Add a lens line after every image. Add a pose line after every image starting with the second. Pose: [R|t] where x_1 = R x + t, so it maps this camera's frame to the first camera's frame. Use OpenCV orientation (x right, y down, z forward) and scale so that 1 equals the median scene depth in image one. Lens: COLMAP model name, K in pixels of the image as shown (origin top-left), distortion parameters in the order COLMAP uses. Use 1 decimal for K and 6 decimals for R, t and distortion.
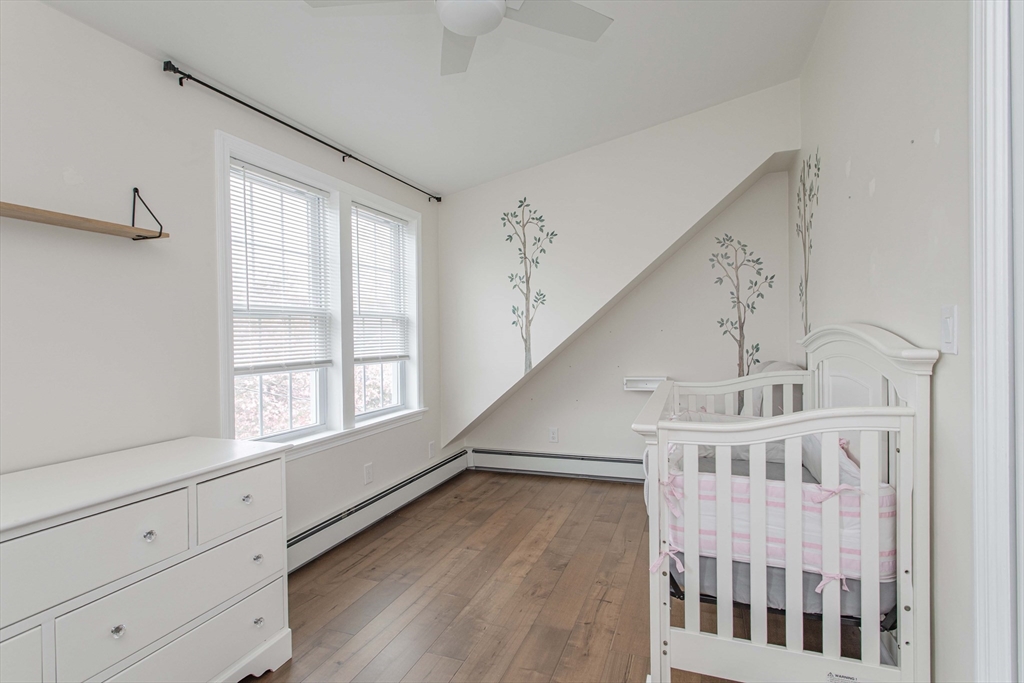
lens RADIAL K [[497.8, 0, 510.8], [0, 497.8, 340.4], [0, 0, 1]] dist [0.003268, 0.000986]
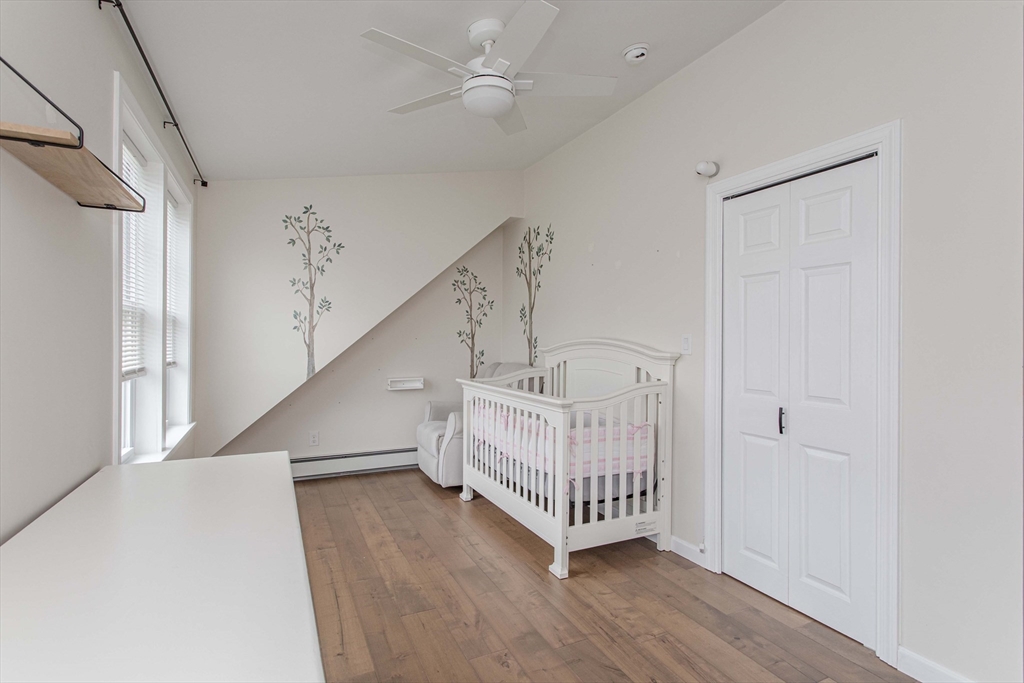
lens RADIAL K [[487.5, 0, 511.0], [0, 487.5, 340.6], [0, 0, 1]] dist [0.001869, 0.000696]
pose [[0.703719, 0.018709, 0.710232, -0.391936], [-0.009549, 0.999812, -0.016876, 0.002614], [-0.710414, 0.005094, 0.703765, 0.011509]]
